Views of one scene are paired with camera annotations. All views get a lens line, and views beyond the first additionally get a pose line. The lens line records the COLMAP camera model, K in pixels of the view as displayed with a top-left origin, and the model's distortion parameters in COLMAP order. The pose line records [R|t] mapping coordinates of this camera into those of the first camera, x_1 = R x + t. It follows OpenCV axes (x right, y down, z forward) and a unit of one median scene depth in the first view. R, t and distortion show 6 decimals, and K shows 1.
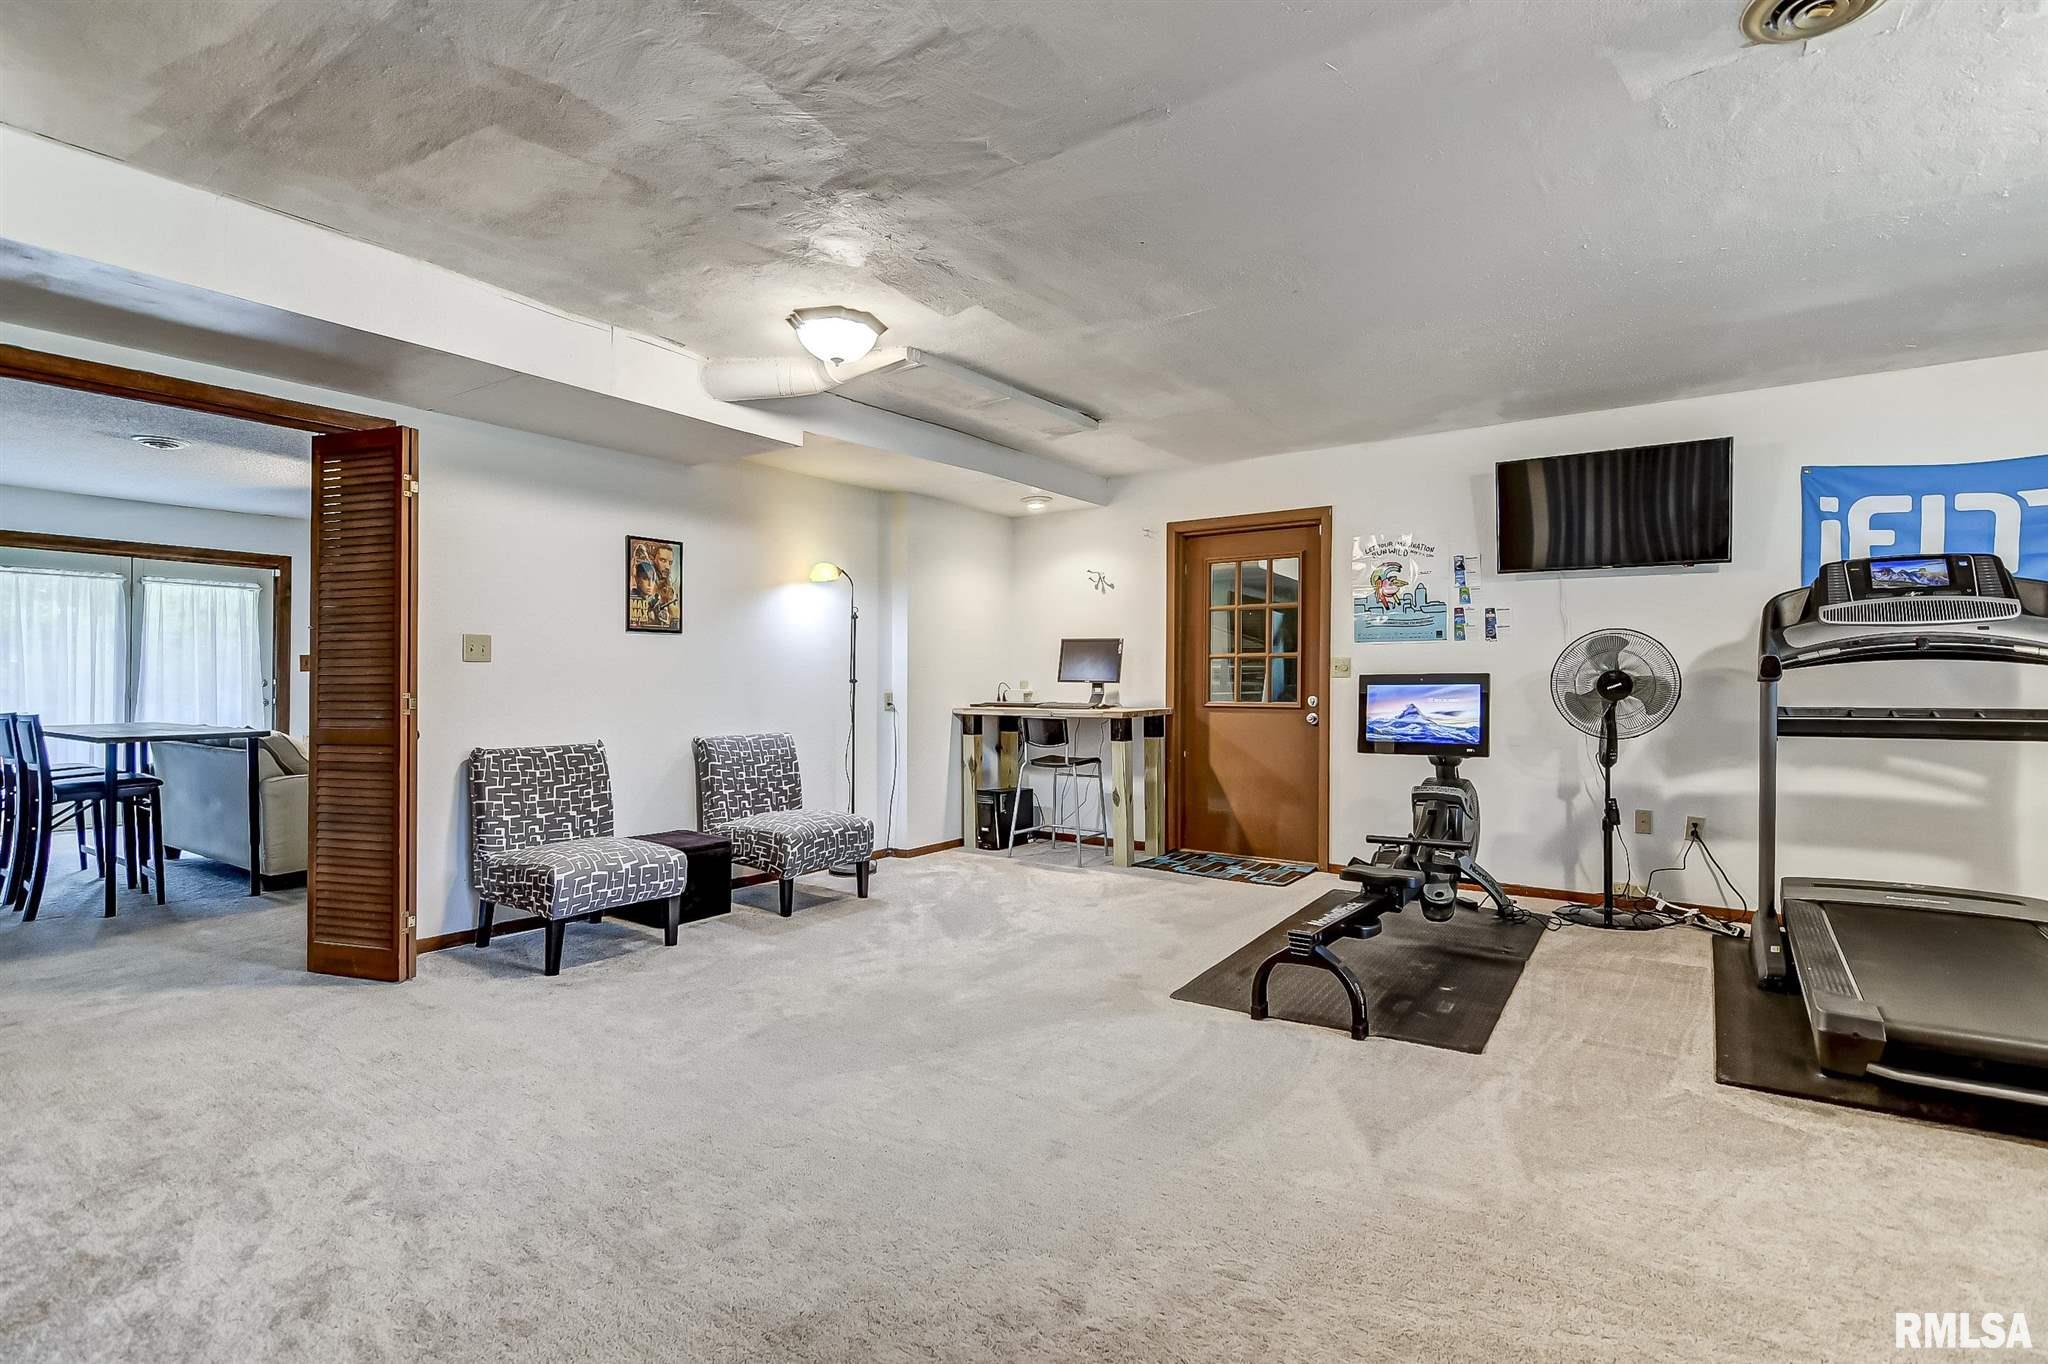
lens RADIAL K [[965.7, 0, 1027.2], [0, 965.7, 683.1], [0, 0, 1]] dist [0.005911, -0.003255]
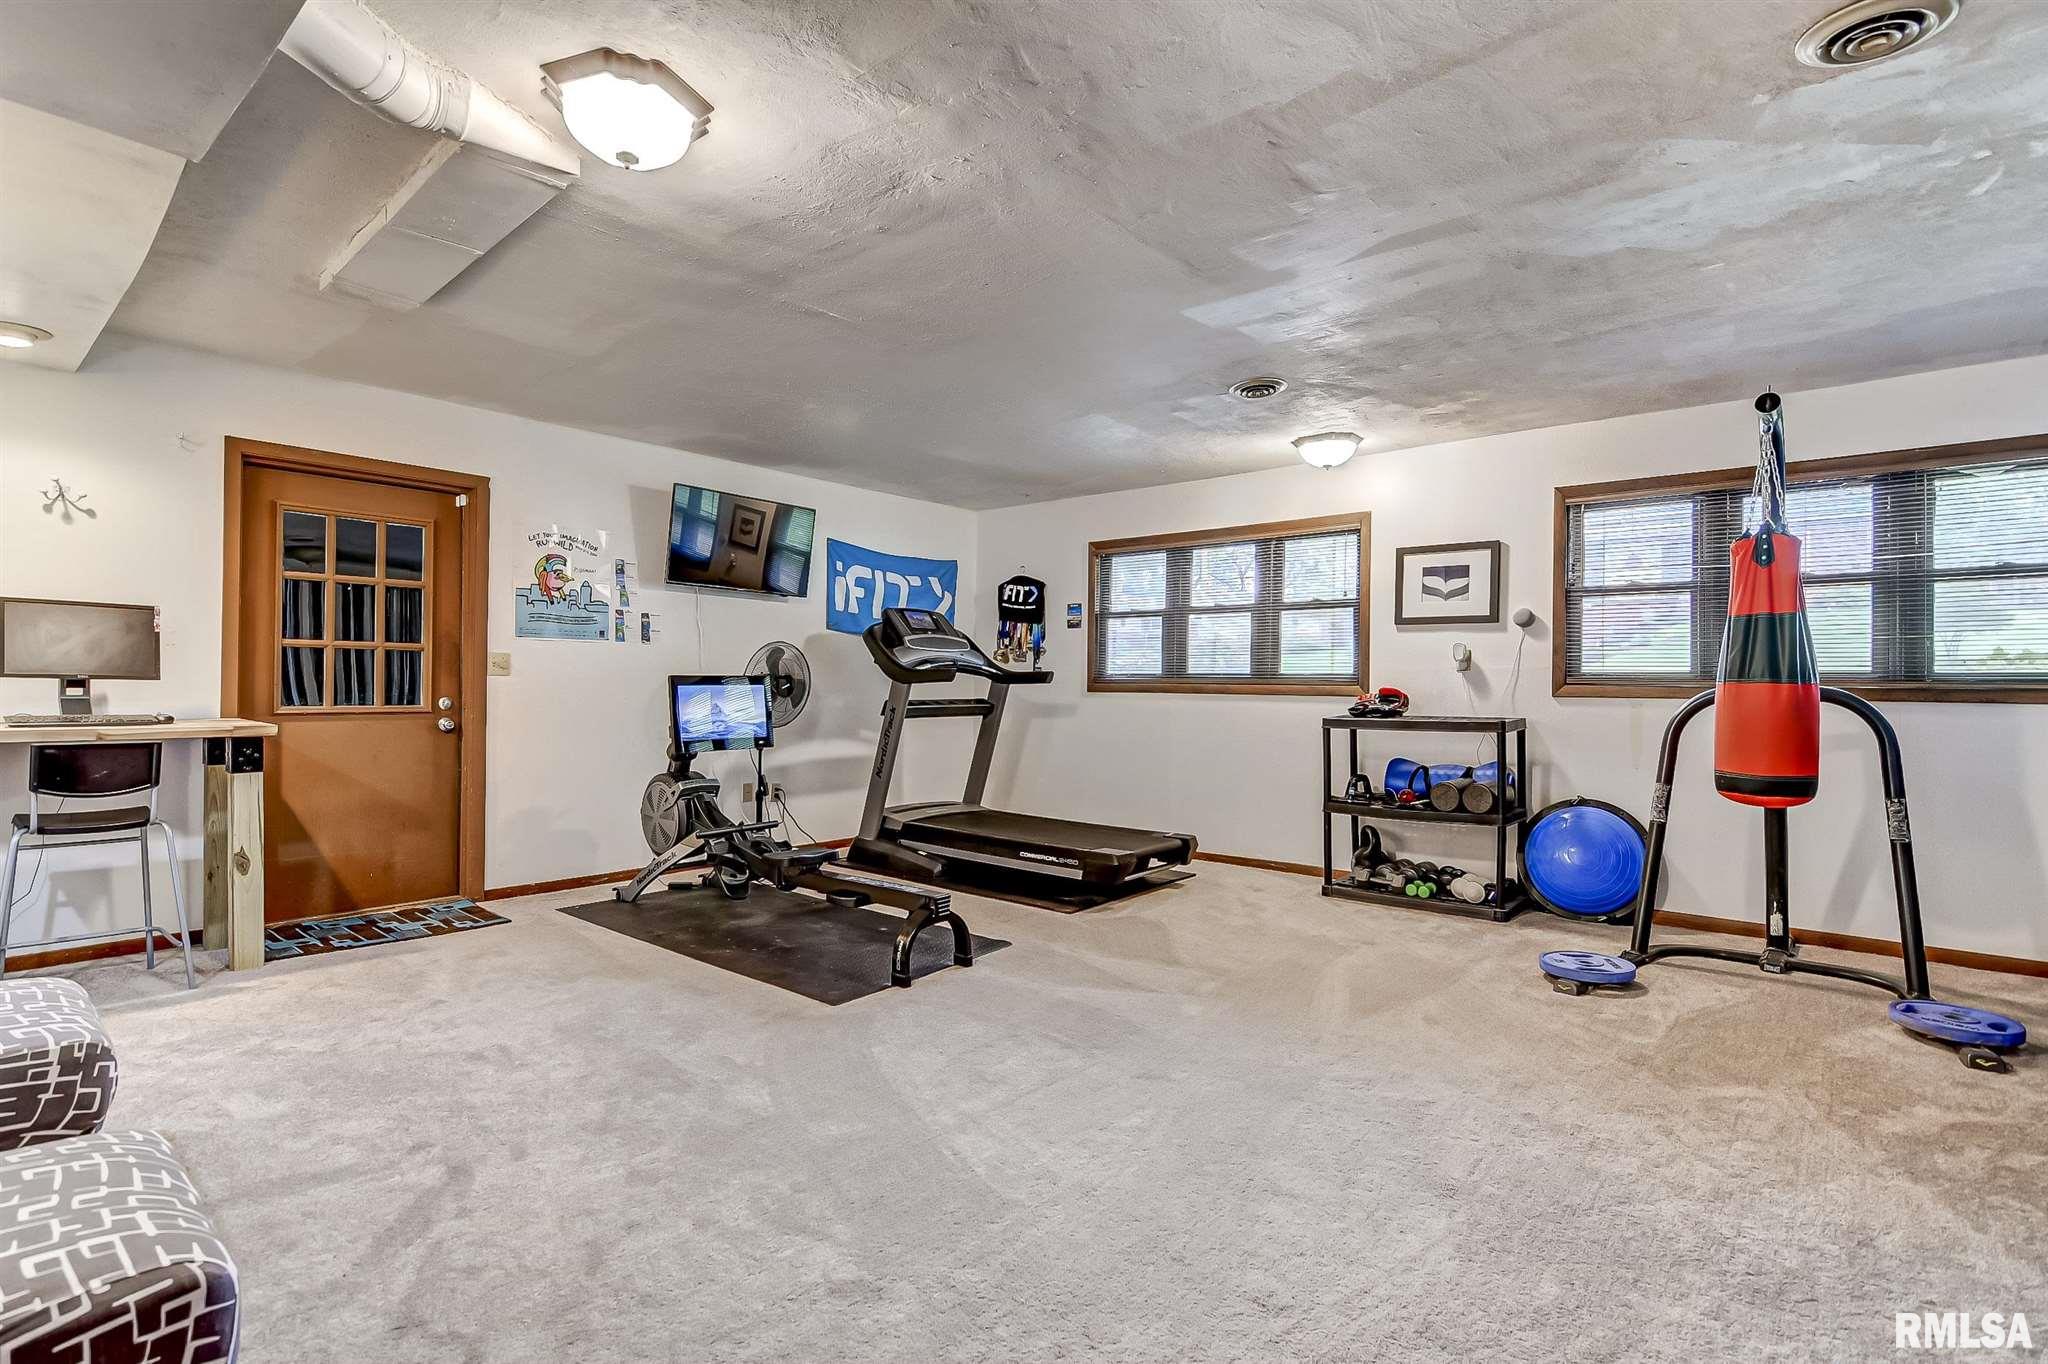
lens RADIAL K [[965.7, 0, 1014.0], [0, 965.7, 678.3], [0, 0, 1]] dist [0.005911, -0.003255]
pose [[0.102023, 0.005962, 0.994764, -0.533996], [-0.007869, 0.999956, -0.005186, -0.002605], [-0.994751, -0.007298, 0.102065, 0.473257]]
